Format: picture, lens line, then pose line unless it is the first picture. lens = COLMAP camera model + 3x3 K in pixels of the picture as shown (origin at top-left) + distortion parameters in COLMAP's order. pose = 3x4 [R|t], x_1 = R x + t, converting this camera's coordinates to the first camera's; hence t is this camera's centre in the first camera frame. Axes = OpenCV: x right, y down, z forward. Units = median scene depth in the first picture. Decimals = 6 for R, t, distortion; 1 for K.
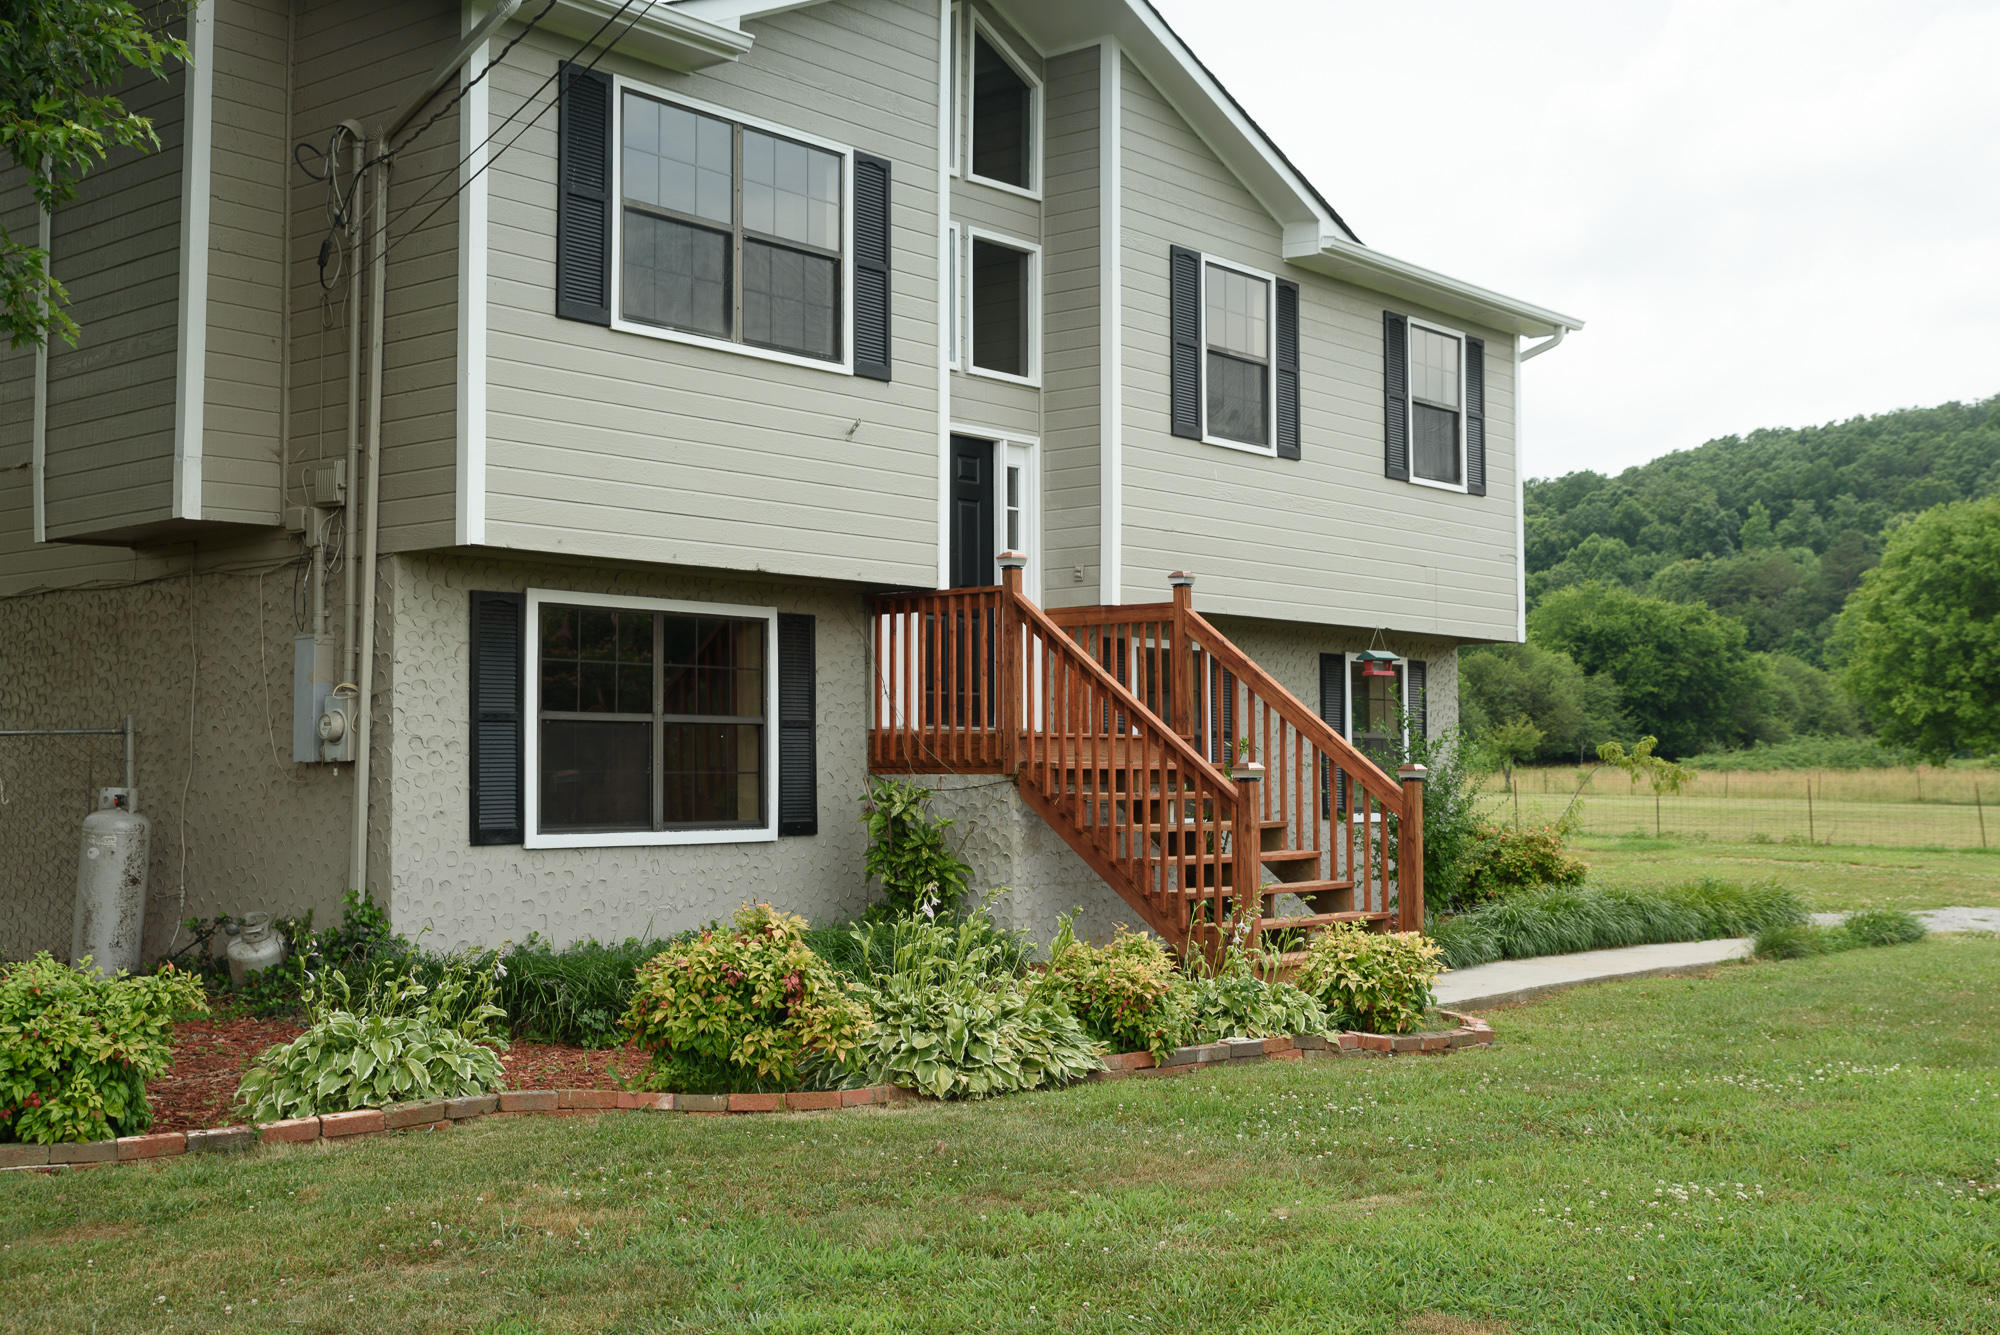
lens RADIAL K [[2318.6, 0, 998.1], [0, 2318.6, 672.8], [0, 0, 1]] dist [0.010252, 0.000000]
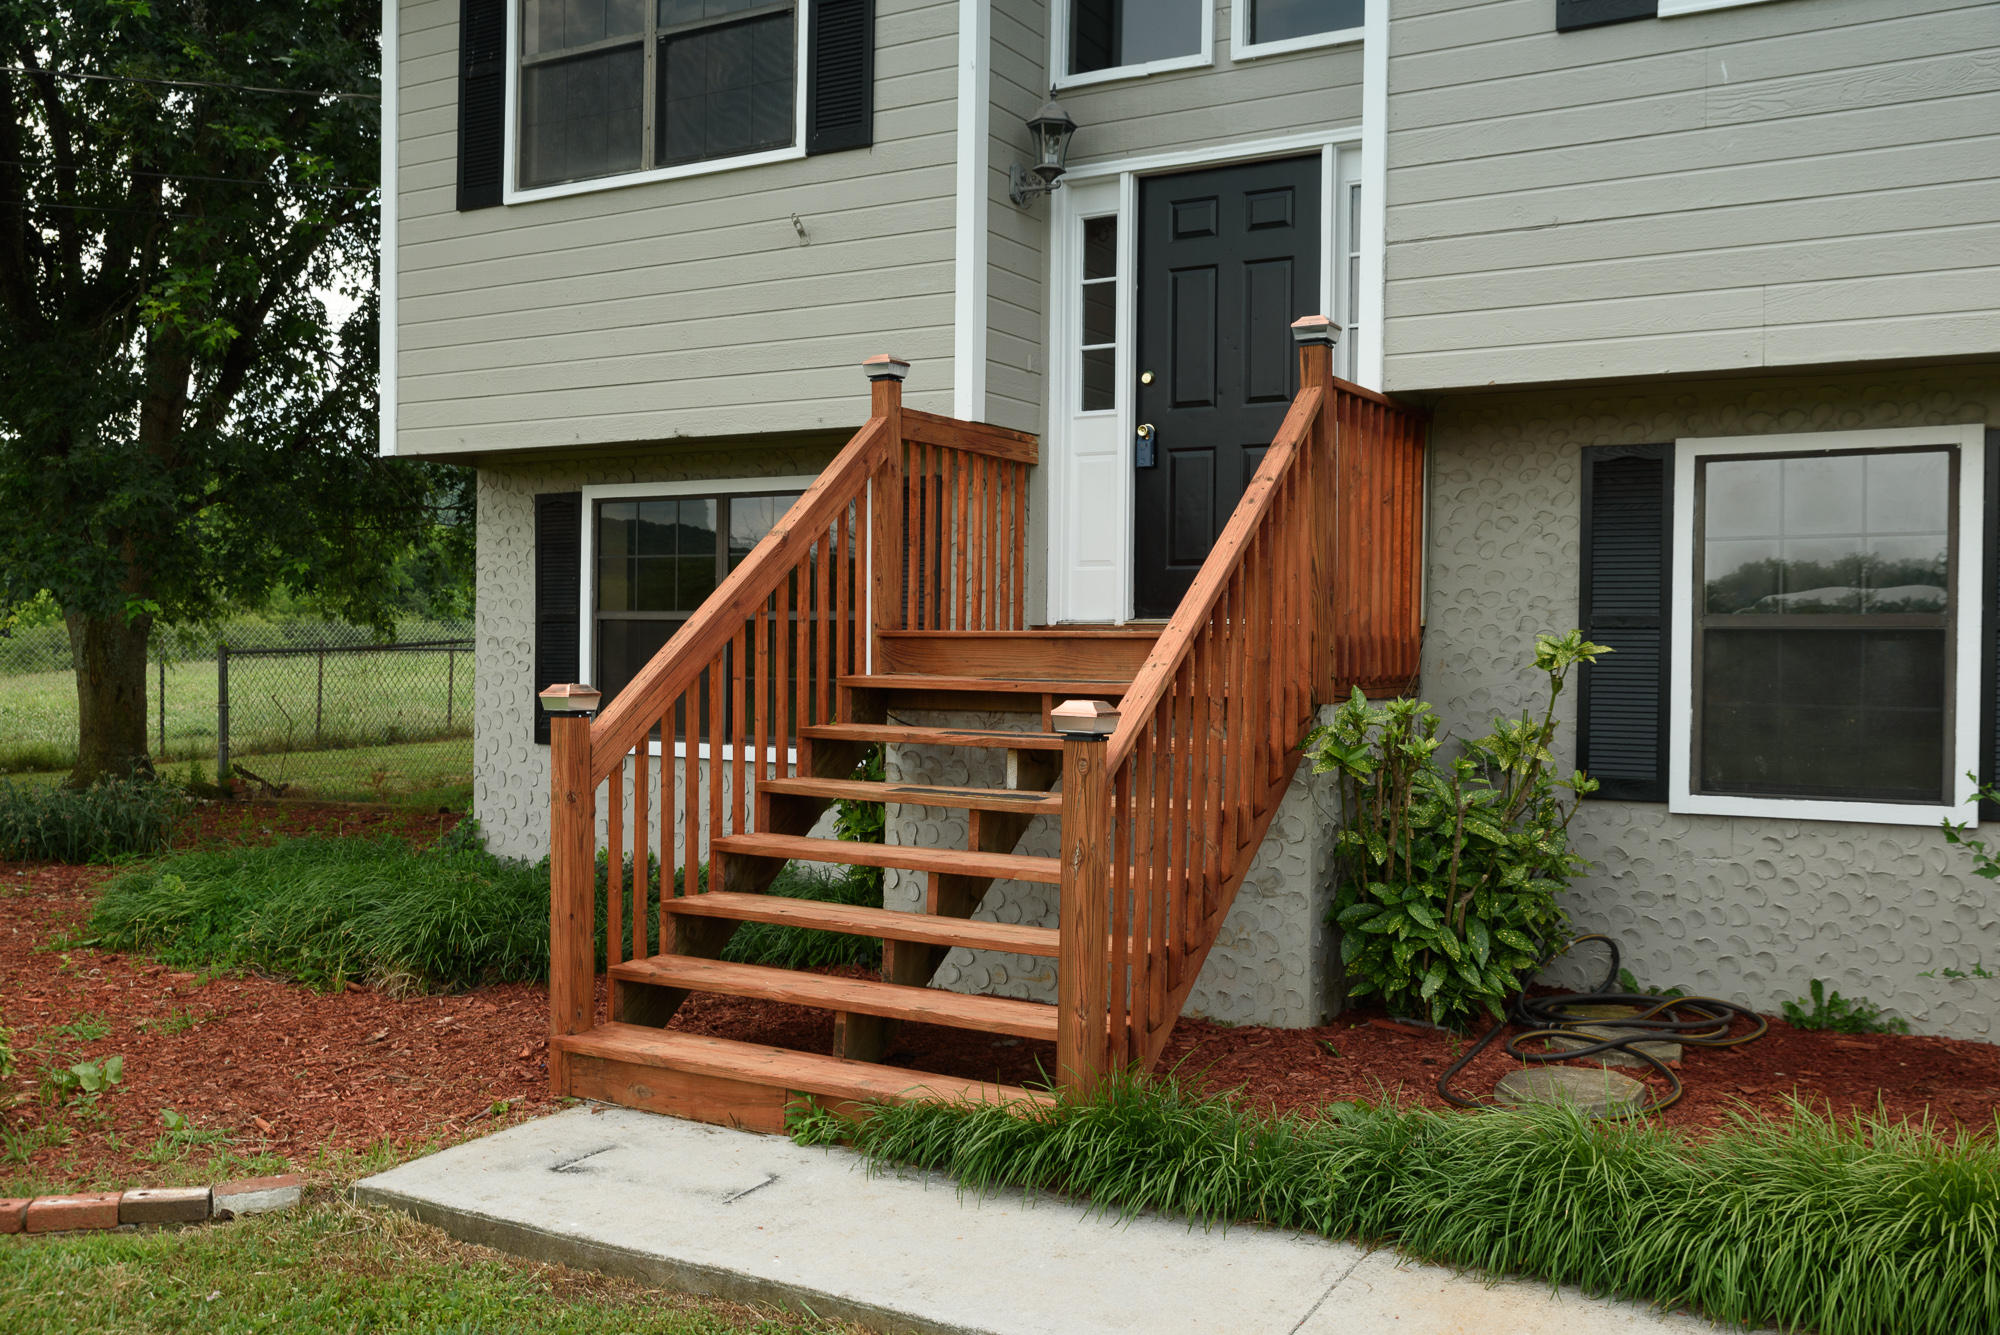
lens RADIAL K [[1757.2, 0, 1006.3], [0, 1757.2, 662.0], [0, 0, 1]] dist [-0.005980, 0.000031]
pose [[0.166219, 0.018968, -0.985906, 0.512112], [0.037347, 0.998977, 0.025516, 0.023391], [0.985381, -0.041062, 0.165341, 0.963262]]
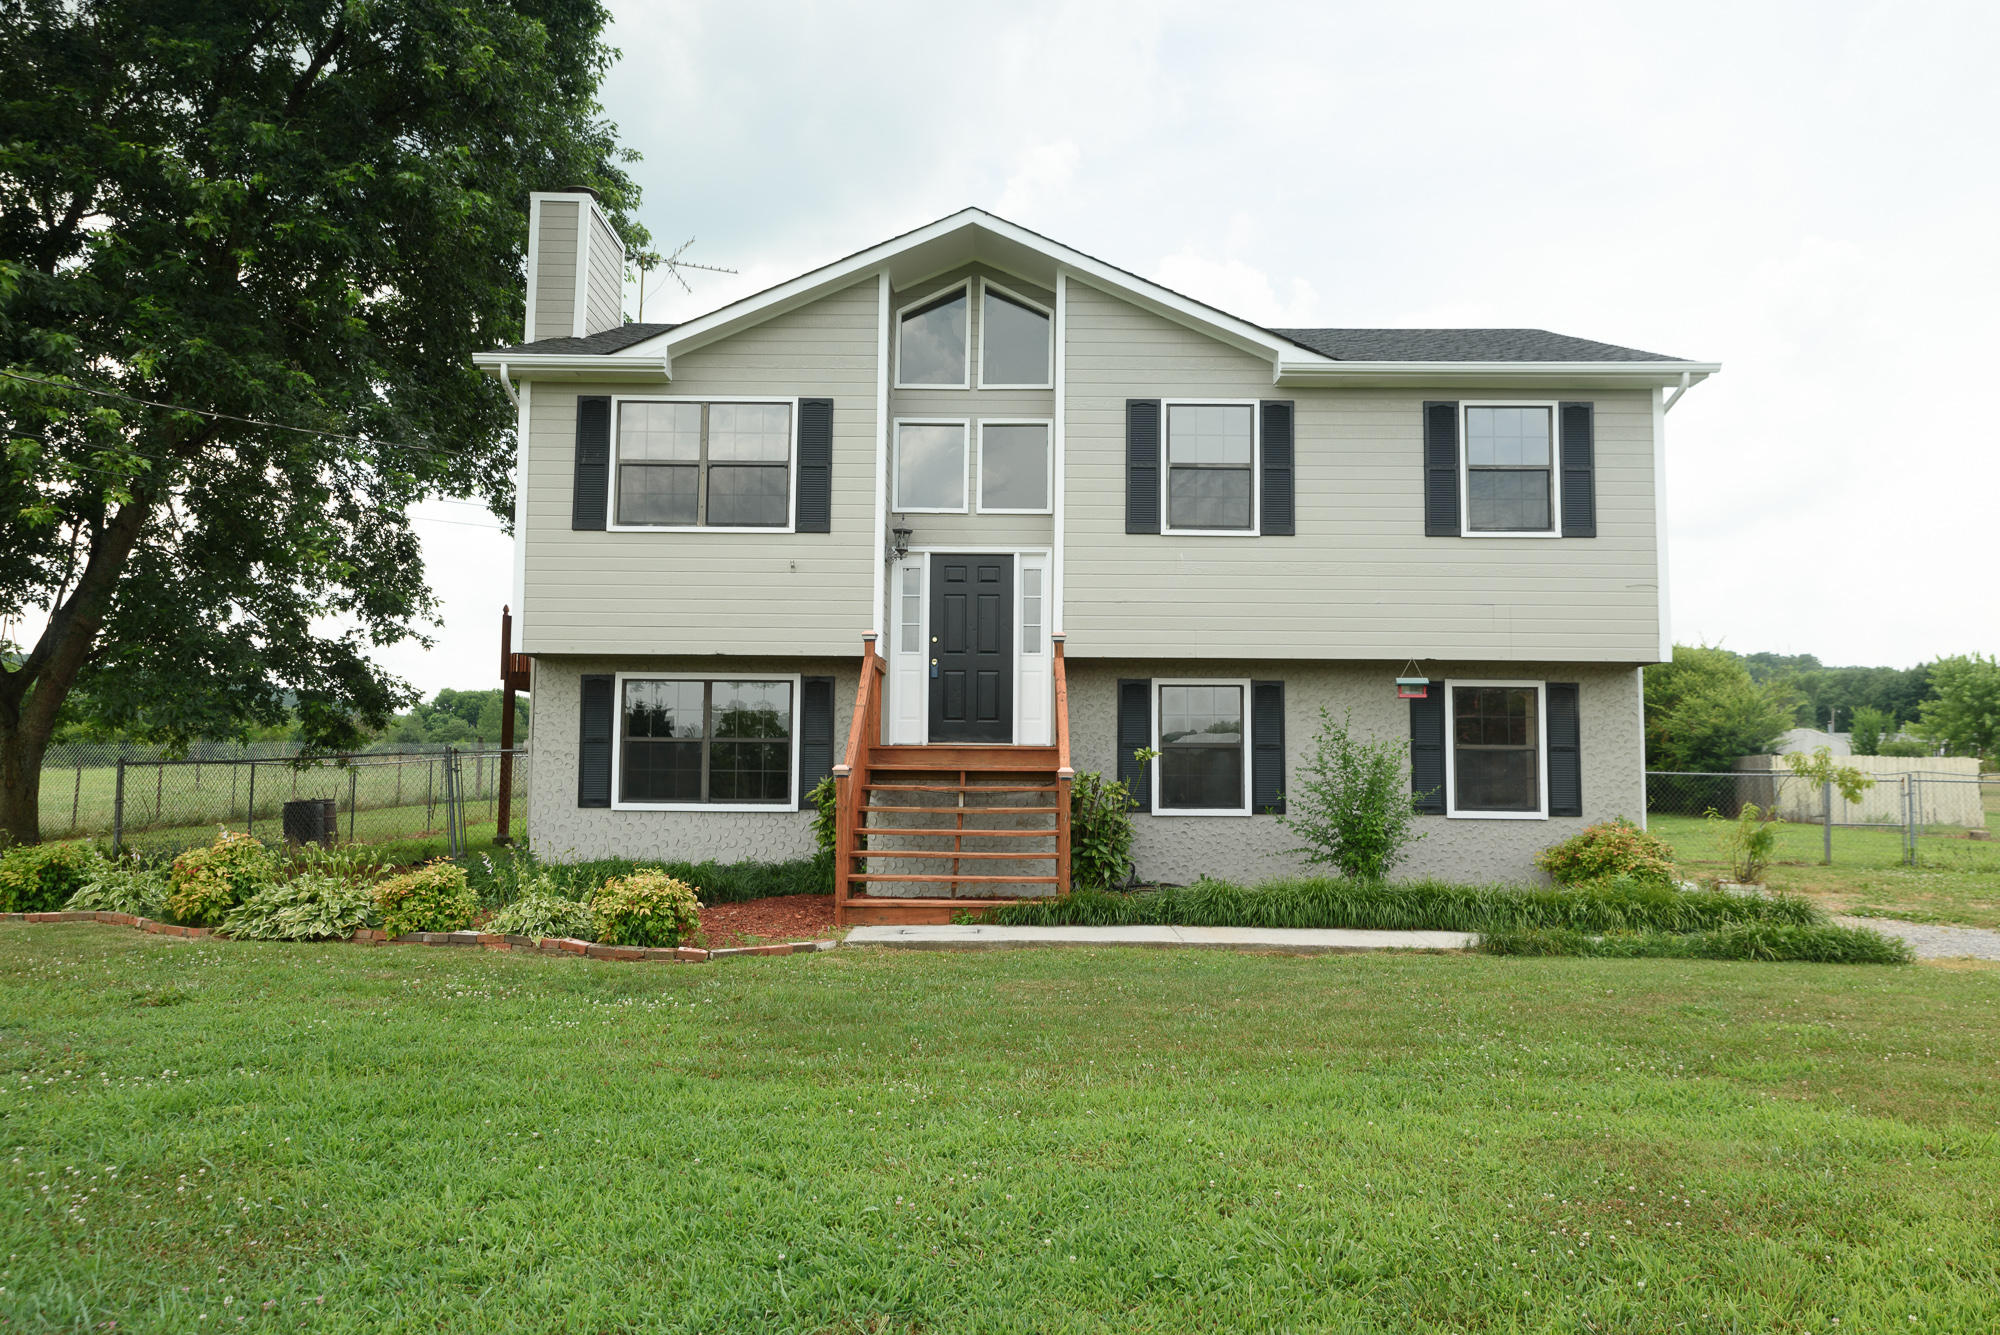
lens RADIAL K [[1361.2, 0, 1009.1], [0, 1361.2, 667.0], [0, 0, 1]] dist [0.012437, -0.001268]
pose [[0.633351, -0.050247, -0.772231, 0.786257], [0.025952, 0.998708, -0.043698, 0.015064], [0.773429, 0.007636, 0.633837, 0.499124]]
